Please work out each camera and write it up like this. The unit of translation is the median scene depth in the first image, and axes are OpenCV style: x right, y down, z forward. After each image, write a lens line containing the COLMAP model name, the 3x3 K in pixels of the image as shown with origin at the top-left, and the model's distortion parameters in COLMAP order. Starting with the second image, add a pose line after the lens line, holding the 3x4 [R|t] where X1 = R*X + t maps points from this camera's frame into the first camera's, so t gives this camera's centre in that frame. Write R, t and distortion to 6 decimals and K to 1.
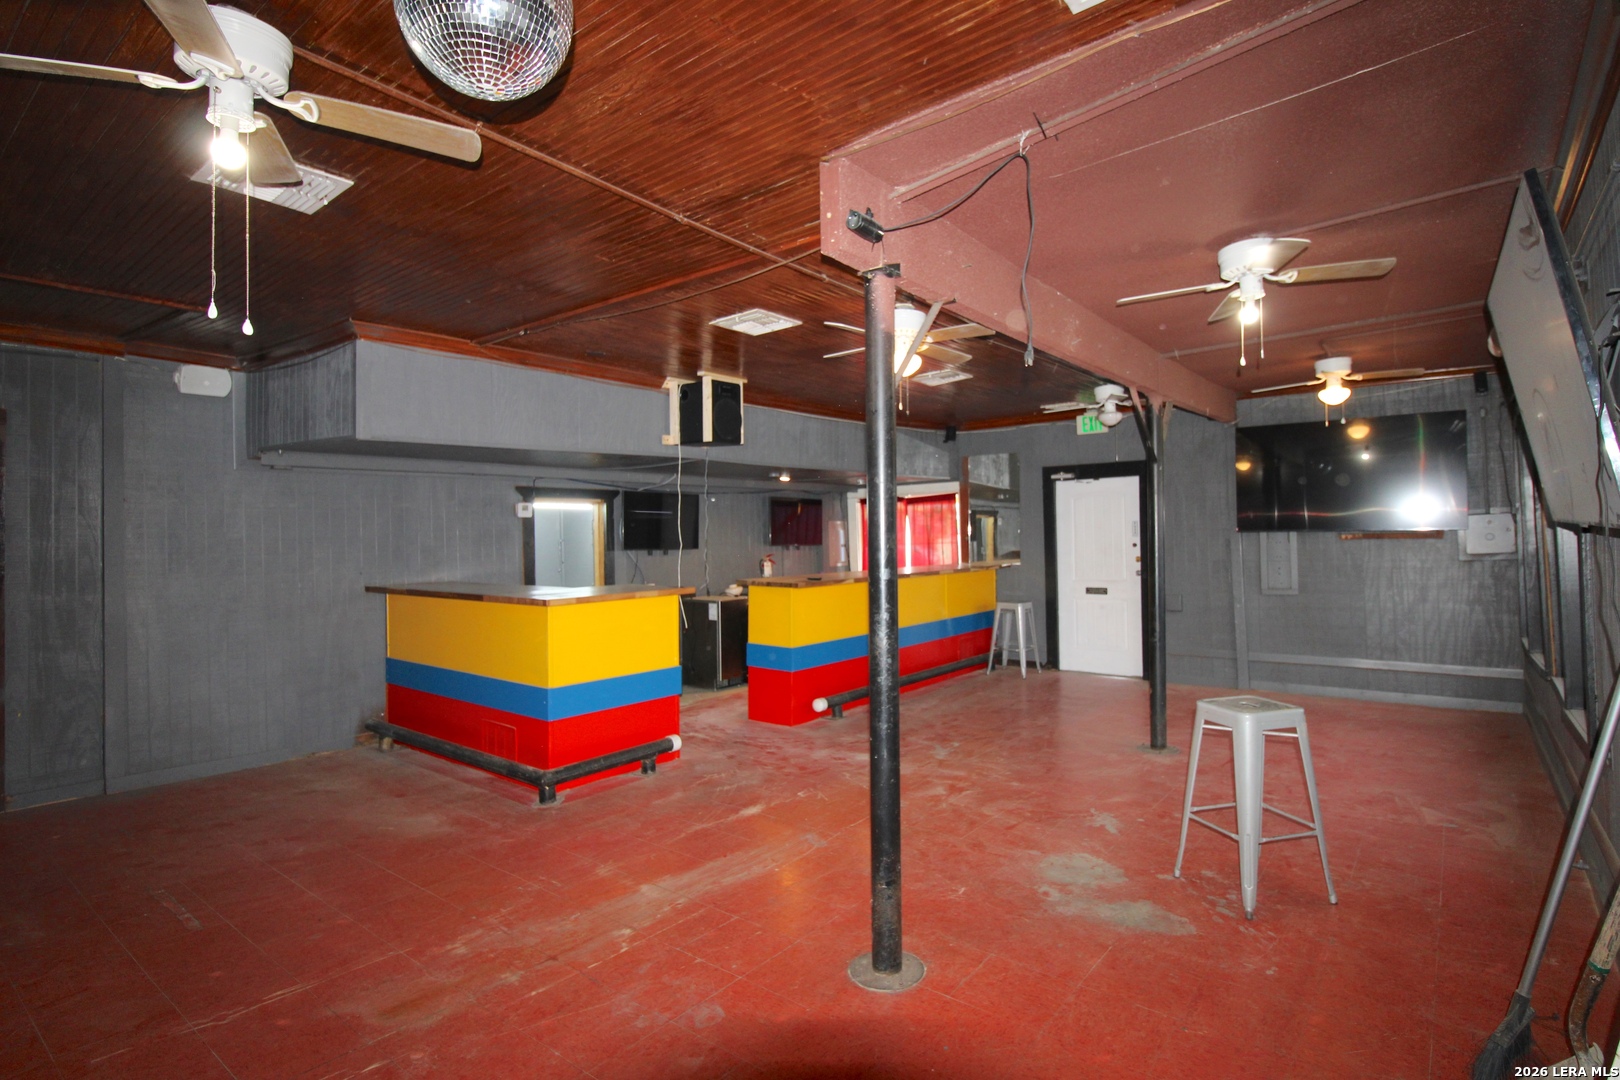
lens RADIAL K [[820.8, 0, 818.9], [0, 820.8, 529.5], [0, 0, 1]] dist [0.001612, -0.013161]
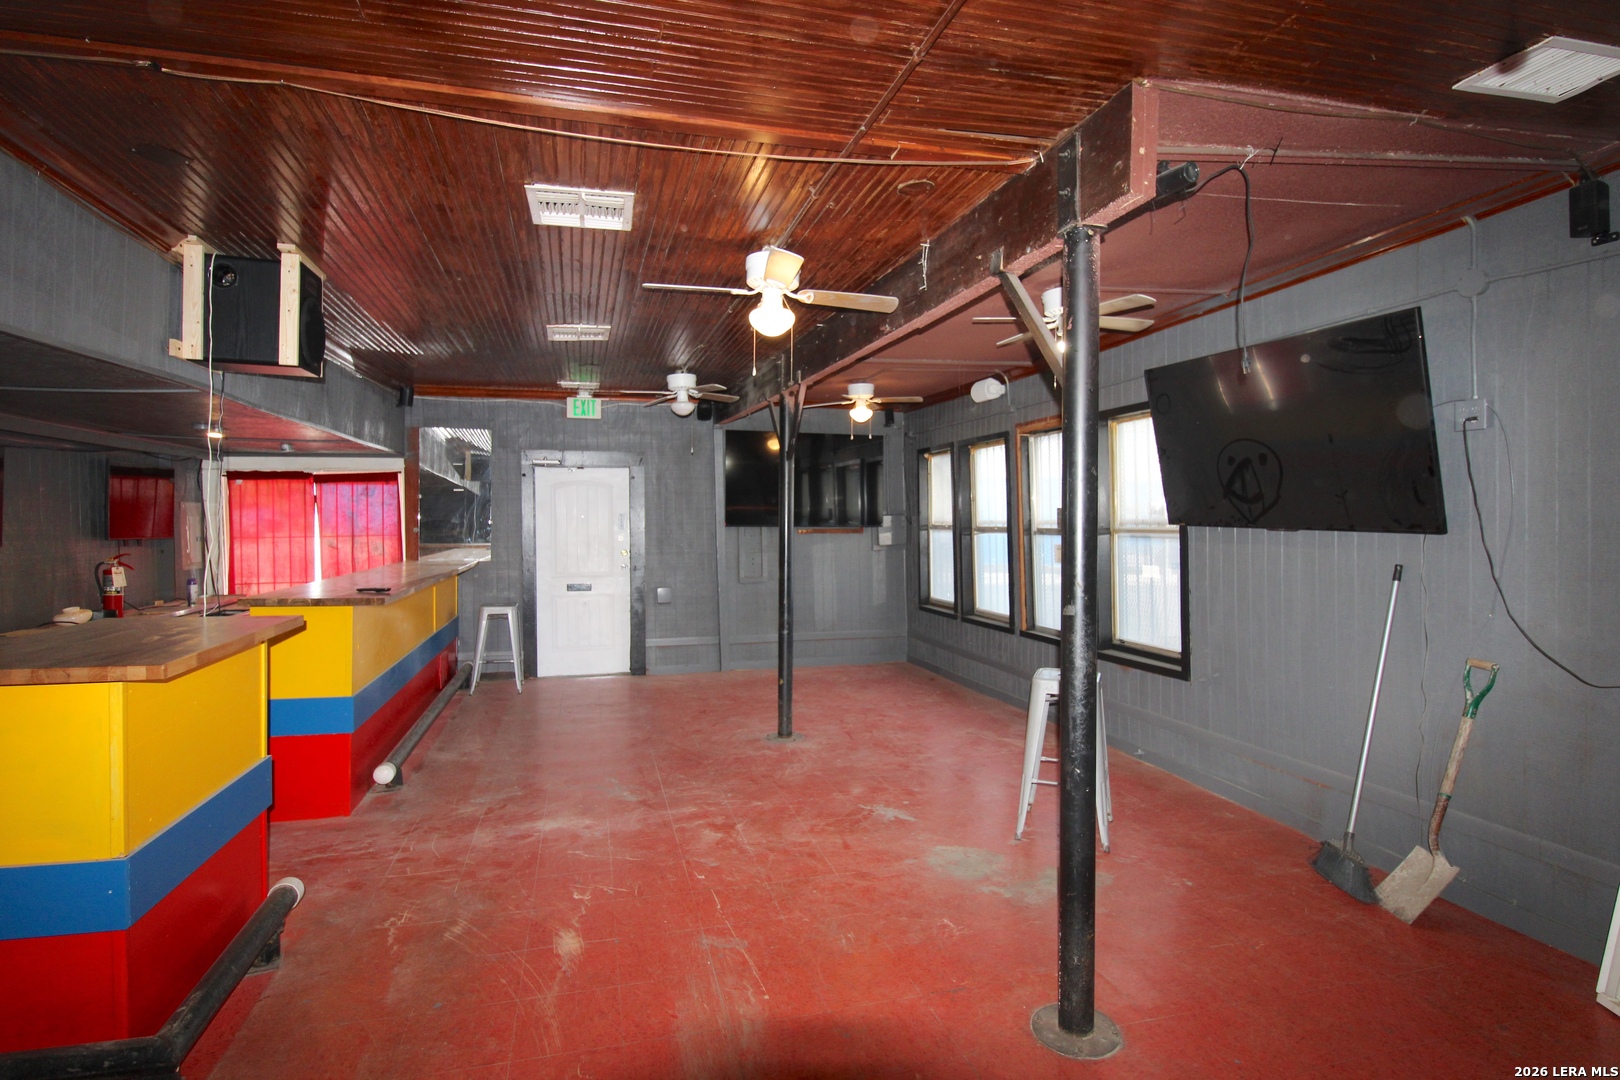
lens RADIAL K [[820.8, 0, 818.9], [0, 820.8, 529.5], [0, 0, 1]] dist [0.001612, -0.013161]
pose [[0.590813, 0.006795, 0.806780, -0.419460], [-0.016464, 0.999858, 0.003636, 0.001820], [-0.806641, -0.015431, 0.590841, 0.378494]]
